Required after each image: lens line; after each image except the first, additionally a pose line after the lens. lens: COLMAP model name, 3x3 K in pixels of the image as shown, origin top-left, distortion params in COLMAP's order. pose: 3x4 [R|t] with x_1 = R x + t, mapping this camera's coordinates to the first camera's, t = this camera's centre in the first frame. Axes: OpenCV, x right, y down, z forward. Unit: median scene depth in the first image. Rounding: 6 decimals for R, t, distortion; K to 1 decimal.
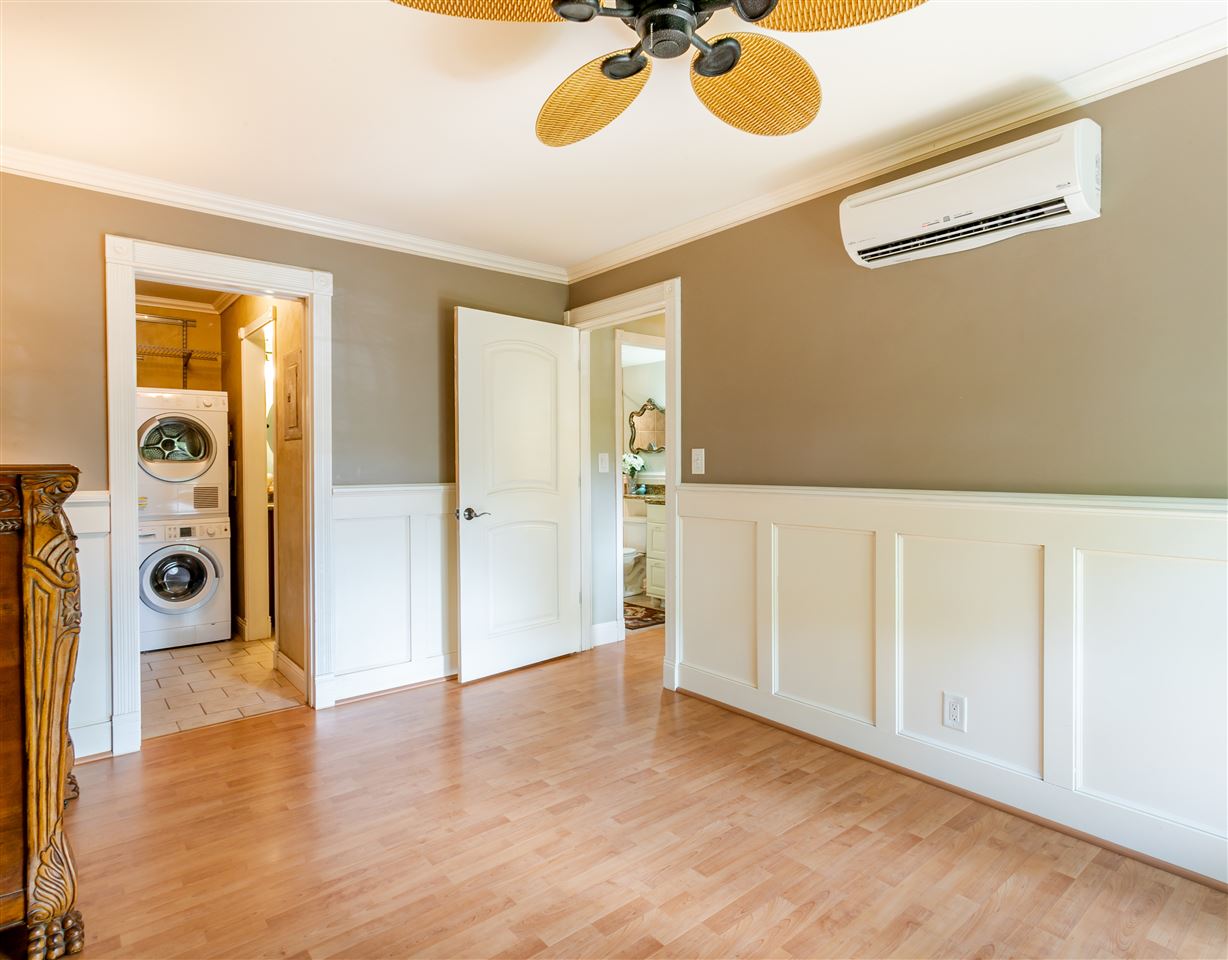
lens RADIAL K [[684.4, 0, 637.5], [0, 684.4, 470.2], [0, 0, 1]] dist [0.004610, 0.003490]
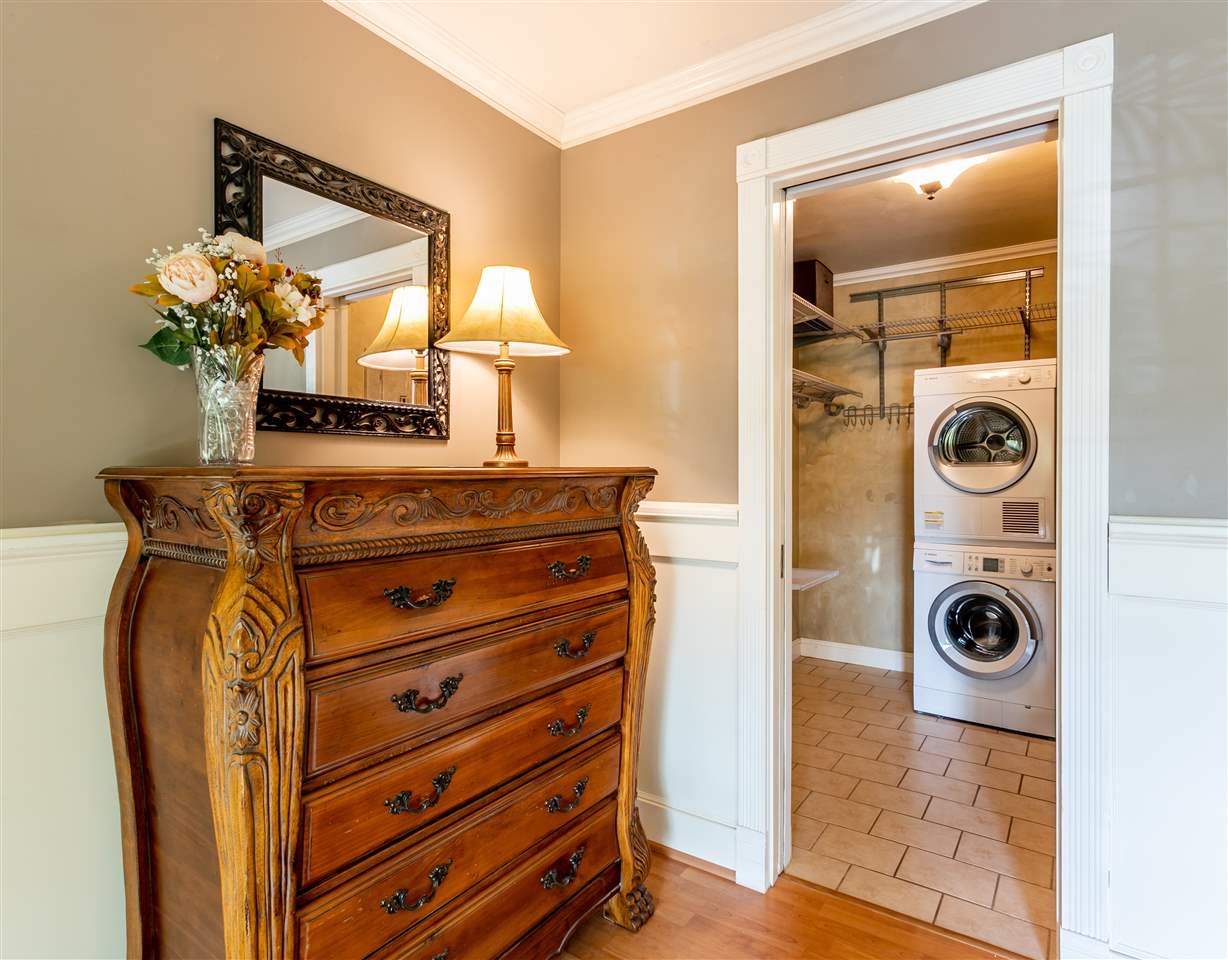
lens RADIAL K [[684.4, 0, 609.5], [0, 684.4, 471.6], [0, 0, 1]] dist [0.004610, 0.003490]
pose [[0.247900, 0.004500, -0.968775, -0.089494], [-0.011364, 0.999934, 0.001737, -0.003154], [0.968719, 0.010579, 0.247935, 0.536042]]
